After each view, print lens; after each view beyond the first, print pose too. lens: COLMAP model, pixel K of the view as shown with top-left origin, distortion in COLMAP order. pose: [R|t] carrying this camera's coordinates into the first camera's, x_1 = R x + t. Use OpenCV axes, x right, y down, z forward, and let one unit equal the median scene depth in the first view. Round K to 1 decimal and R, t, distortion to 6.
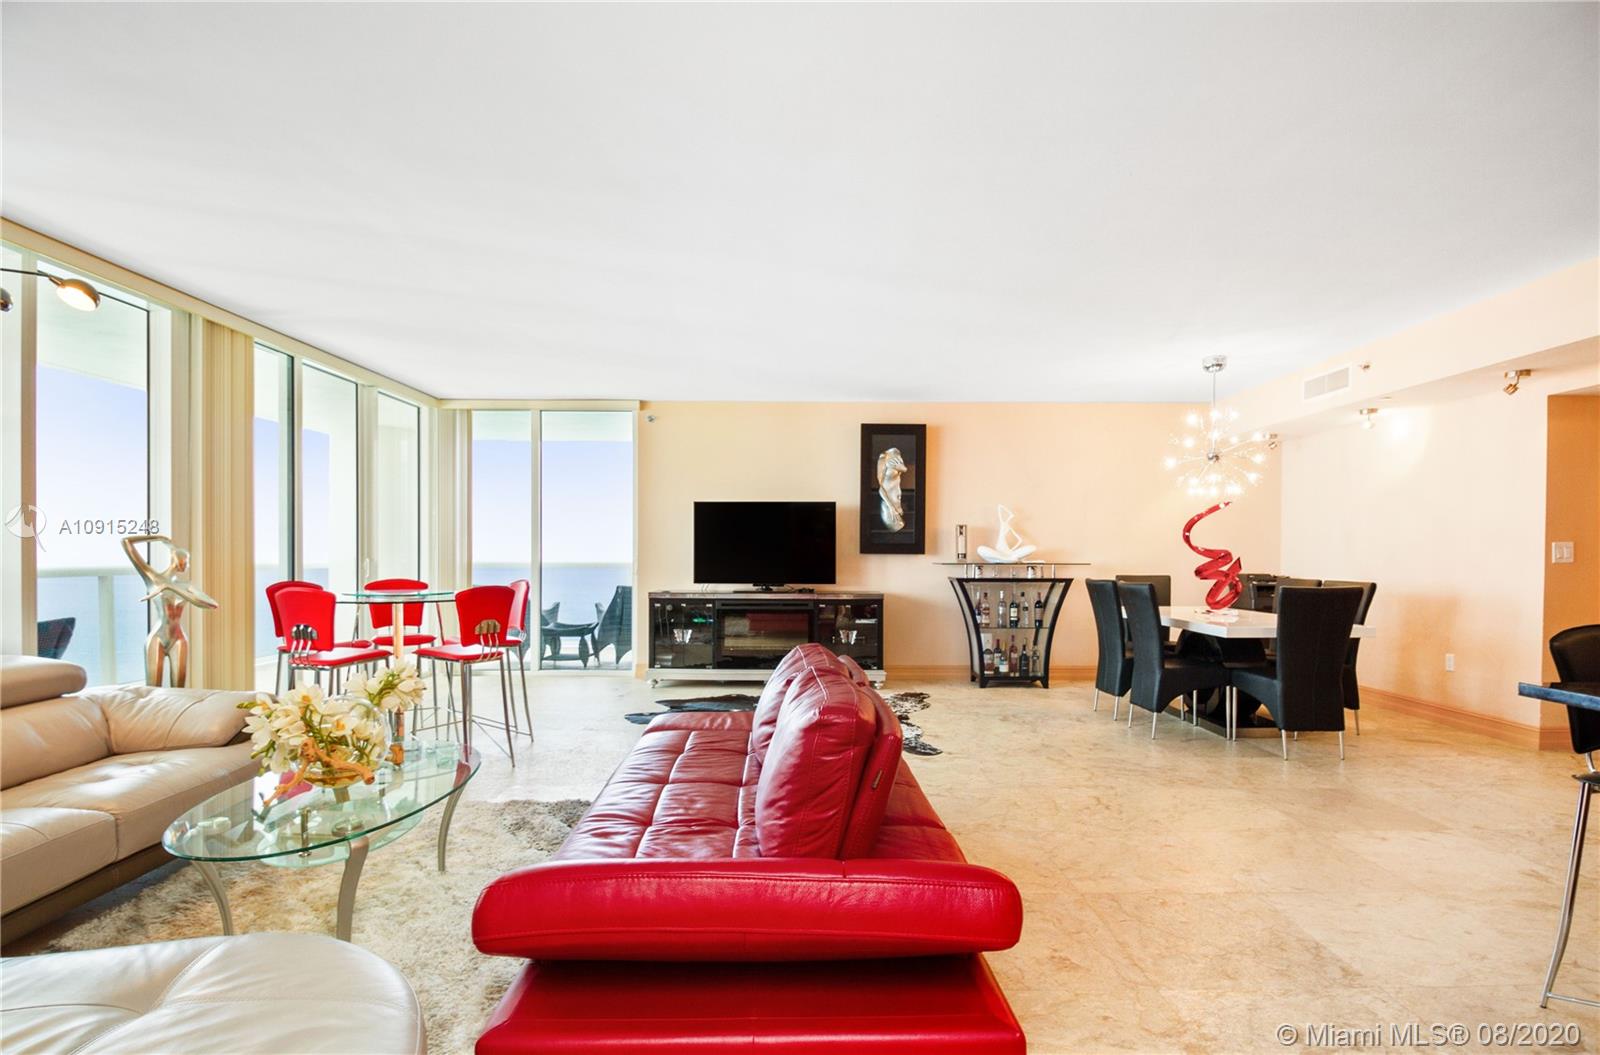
lens RADIAL K [[779.5, 0, 799.7], [0, 779.5, 564.2], [0, 0, 1]] dist [0.002337, -0.014704]
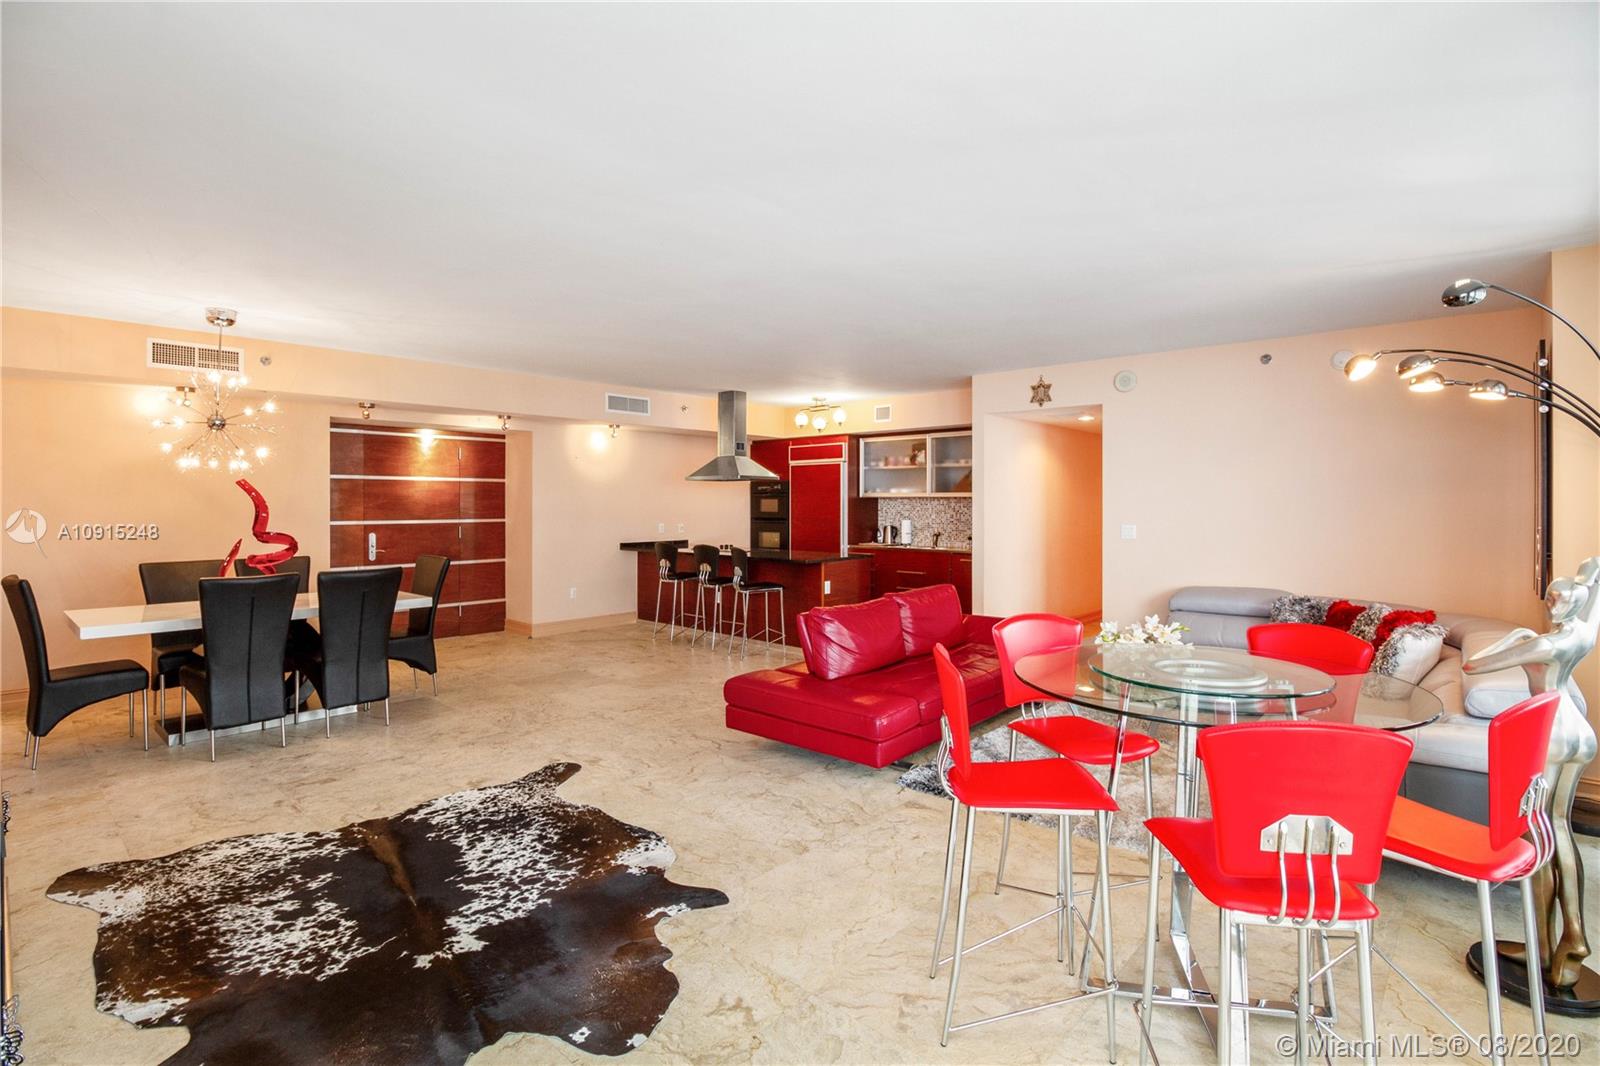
lens RADIAL K [[756.1, 0, 797.1], [0, 756.1, 502.5], [0, 0, 1]] dist [-0.017769, -0.000672]
pose [[-0.741428, -0.000759, 0.671032, -0.548486], [0.006367, 0.999946, 0.008166, -0.059097], [-0.671002, 0.010327, -0.741384, 1.318200]]
